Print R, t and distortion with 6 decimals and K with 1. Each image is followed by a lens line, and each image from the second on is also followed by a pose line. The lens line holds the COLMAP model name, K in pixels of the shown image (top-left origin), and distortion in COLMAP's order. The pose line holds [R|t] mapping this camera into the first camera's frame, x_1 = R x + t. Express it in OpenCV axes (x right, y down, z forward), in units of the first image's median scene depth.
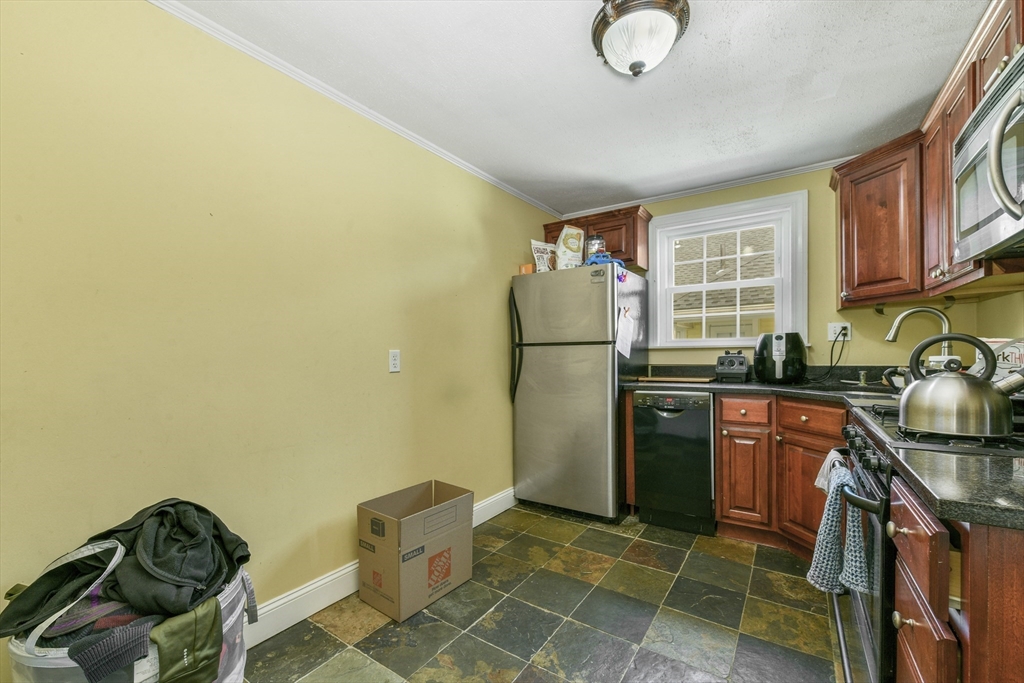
lens RADIAL K [[424.8, 0, 508.4], [0, 424.8, 357.6], [0, 0, 1]] dist [-0.000460, 0.000218]
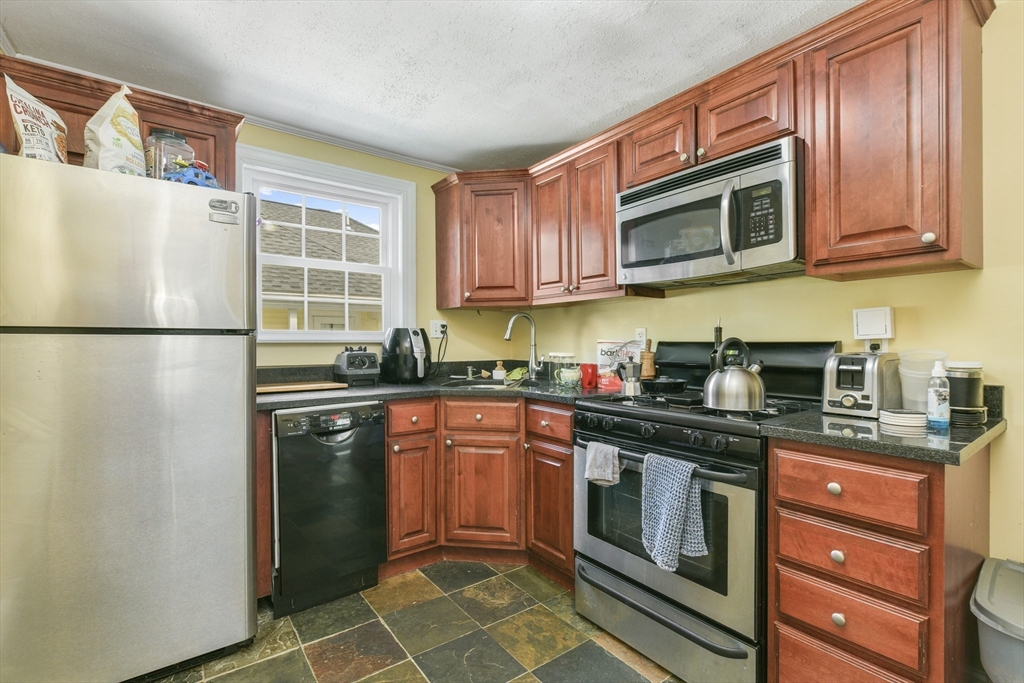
lens RADIAL K [[465.9, 0, 513.8], [0, 465.9, 342.1], [0, 0, 1]] dist [-0.004134, 0.000410]
pose [[0.324595, 0.013426, 0.945758, -0.263388], [0.006900, 0.999839, -0.016562, -0.009907], [-0.945828, 0.011902, 0.324450, 0.498071]]
